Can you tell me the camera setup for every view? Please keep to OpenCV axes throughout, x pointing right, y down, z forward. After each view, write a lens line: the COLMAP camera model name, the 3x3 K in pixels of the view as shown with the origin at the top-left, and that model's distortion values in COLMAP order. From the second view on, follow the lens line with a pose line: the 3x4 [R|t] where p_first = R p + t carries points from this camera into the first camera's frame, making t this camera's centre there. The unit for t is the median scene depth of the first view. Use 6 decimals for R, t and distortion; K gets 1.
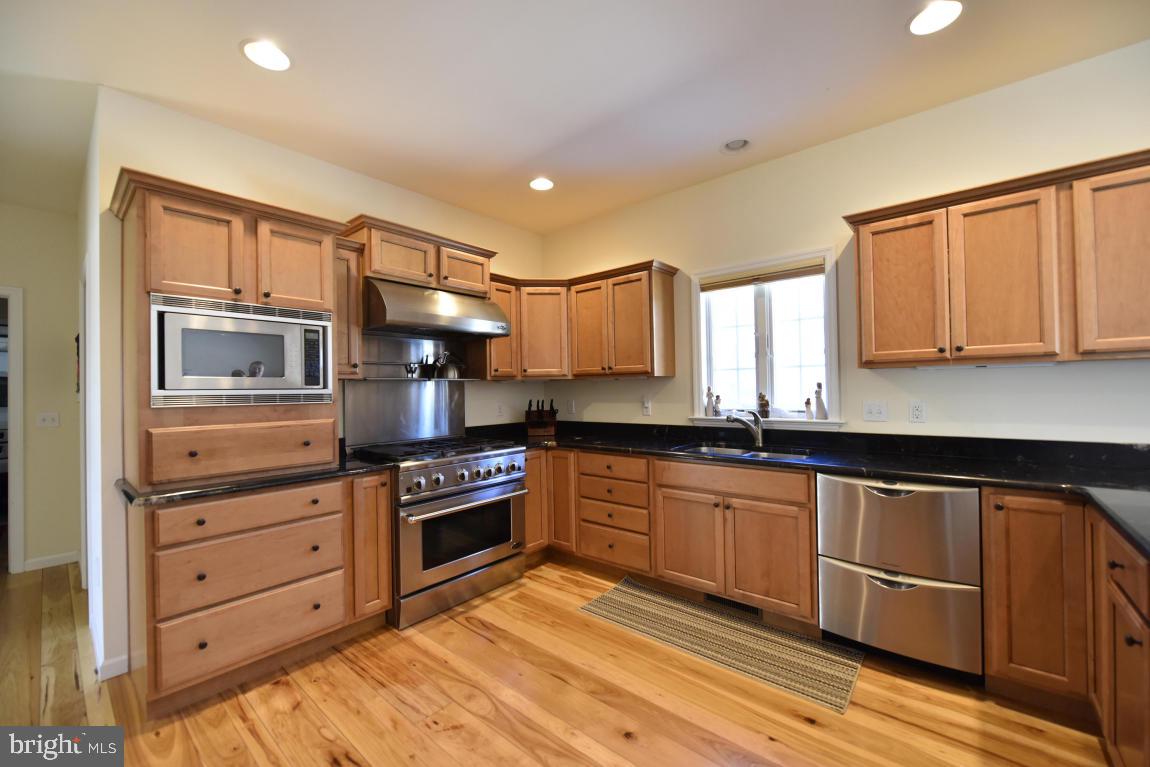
lens RADIAL K [[457.4, 0, 569.6], [0, 457.4, 378.3], [0, 0, 1]] dist [-0.007604, -0.000530]
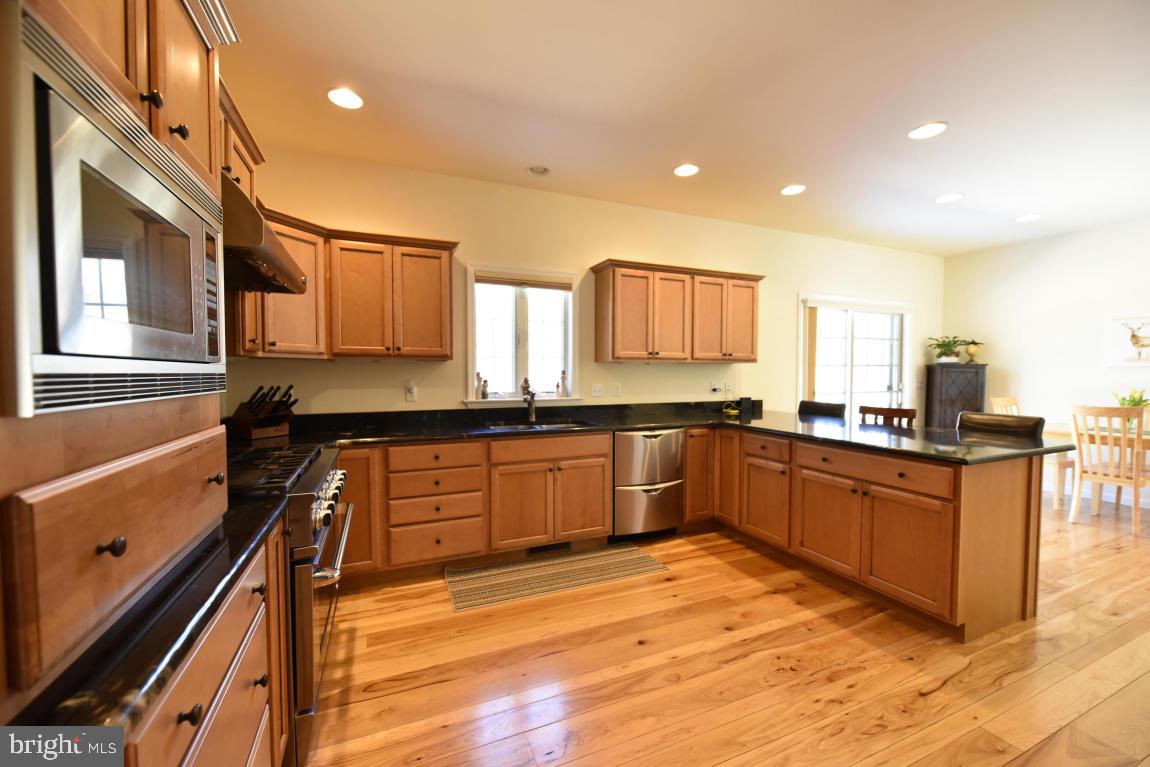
lens RADIAL K [[457.4, 0, 568.4], [0, 457.4, 381.6], [0, 0, 1]] dist [-0.007604, -0.000530]
pose [[0.440315, 0.002428, 0.897840, -0.673268], [-0.027021, 0.999579, 0.010548, 0.027601], [-0.897437, -0.028905, 0.440195, 0.389322]]
